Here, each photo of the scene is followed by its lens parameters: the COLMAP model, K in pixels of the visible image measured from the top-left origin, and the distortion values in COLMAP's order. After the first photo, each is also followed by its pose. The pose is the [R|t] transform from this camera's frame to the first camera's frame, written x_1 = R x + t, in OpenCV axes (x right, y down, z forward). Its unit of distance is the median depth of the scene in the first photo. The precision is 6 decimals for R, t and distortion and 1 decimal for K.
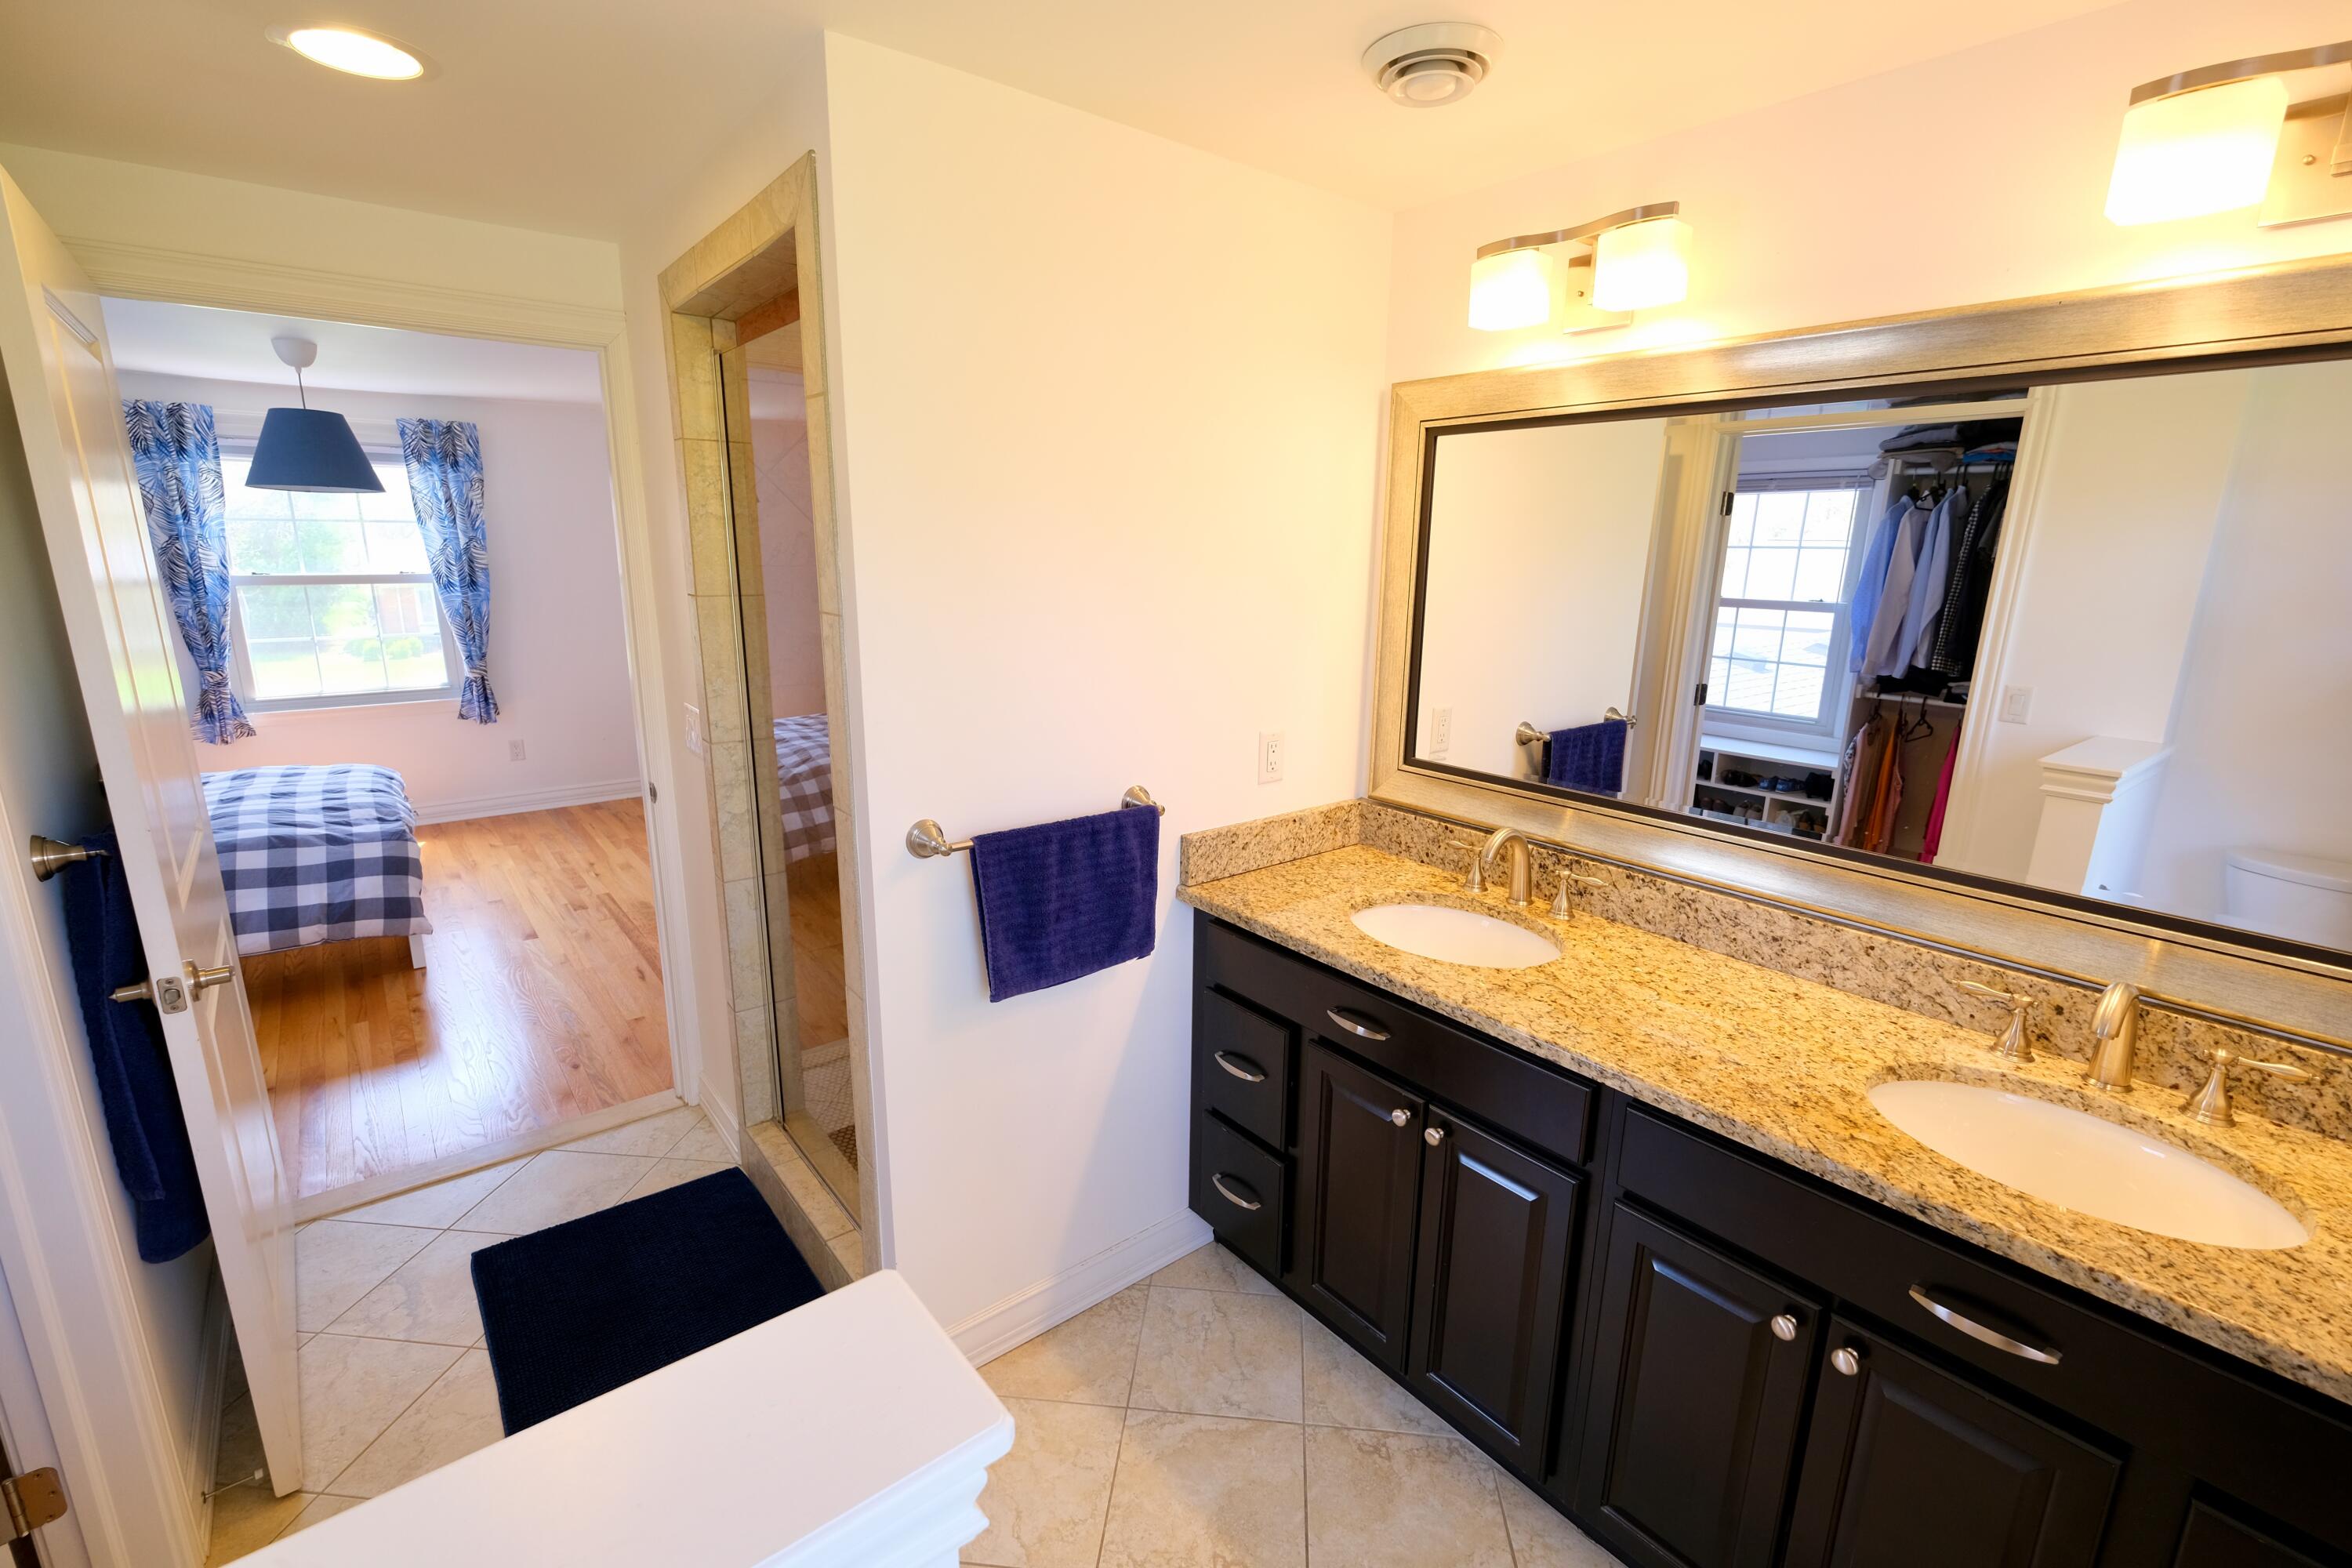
lens RADIAL K [[1019.3, 0, 1173.5], [0, 1019.3, 784.8], [0, 0, 1]] dist [-0.000059, -0.000267]
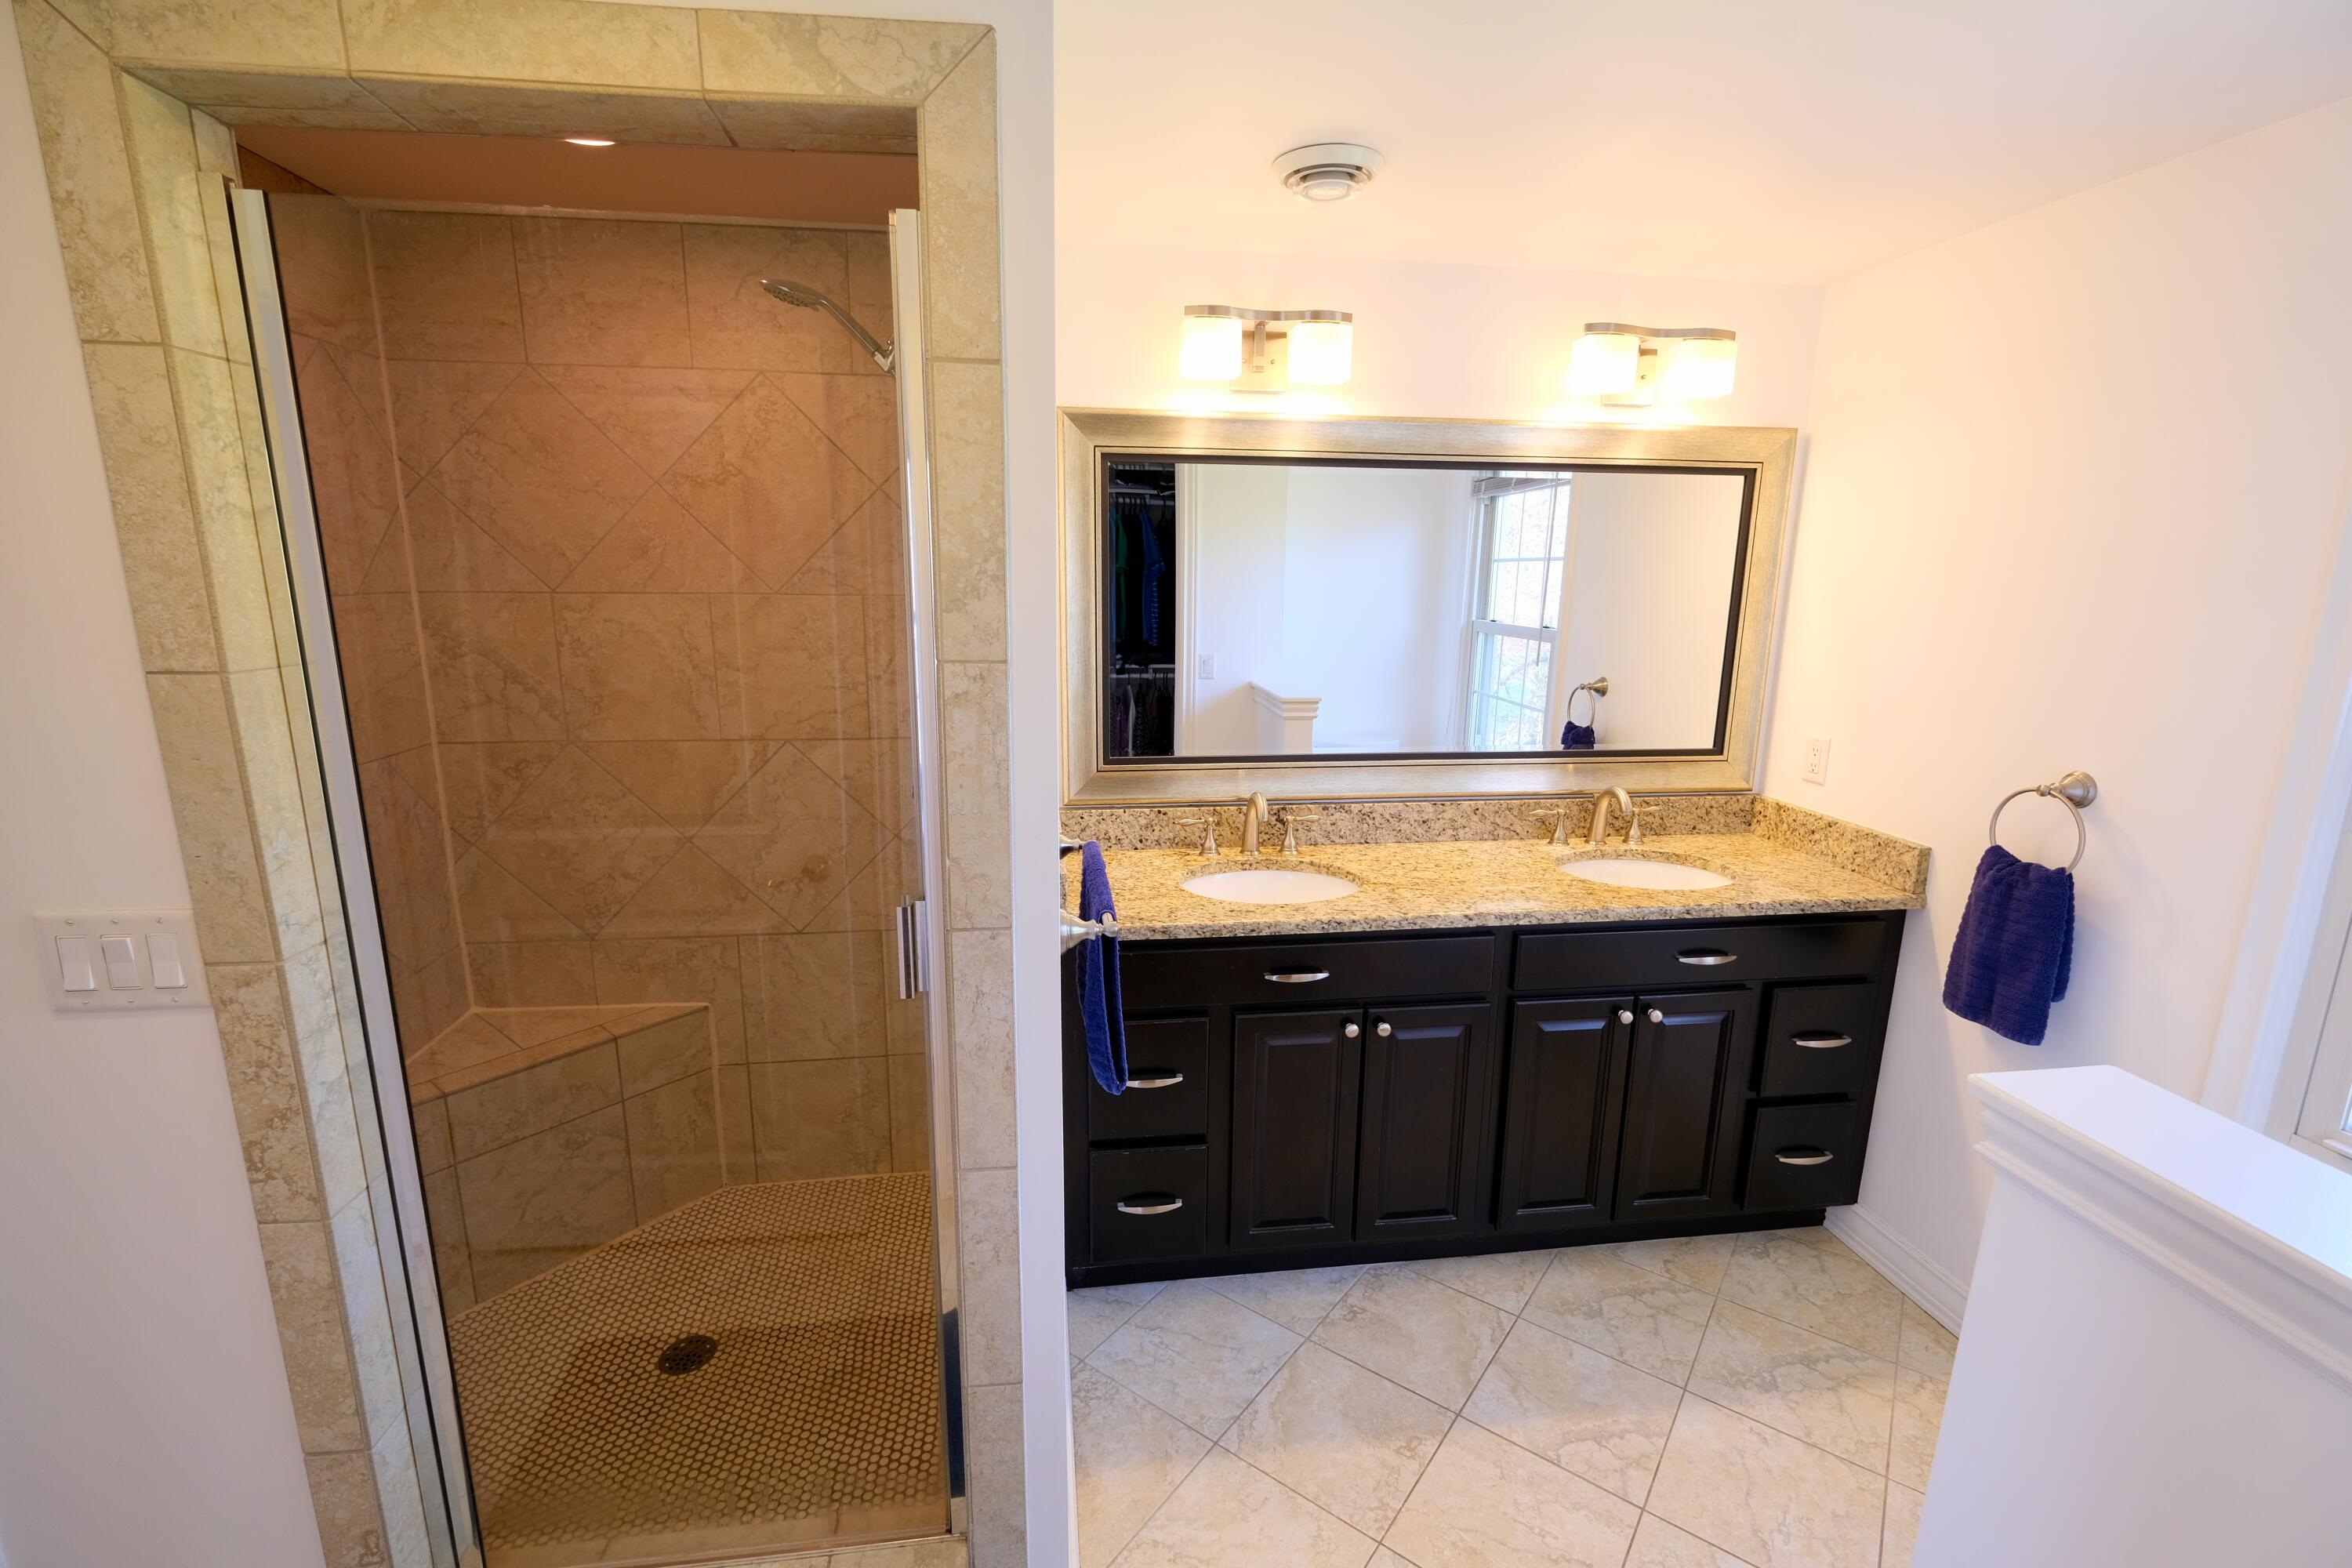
lens RADIAL K [[1019.3, 0, 1189.6], [0, 1019.3, 782.8], [0, 0, 1]] dist [-0.000059, -0.000267]
pose [[0.523484, -0.186240, 0.831432, -0.824169], [0.194712, 0.976145, 0.096061, -0.116094], [-0.829489, 0.111603, 0.547259, 0.453769]]
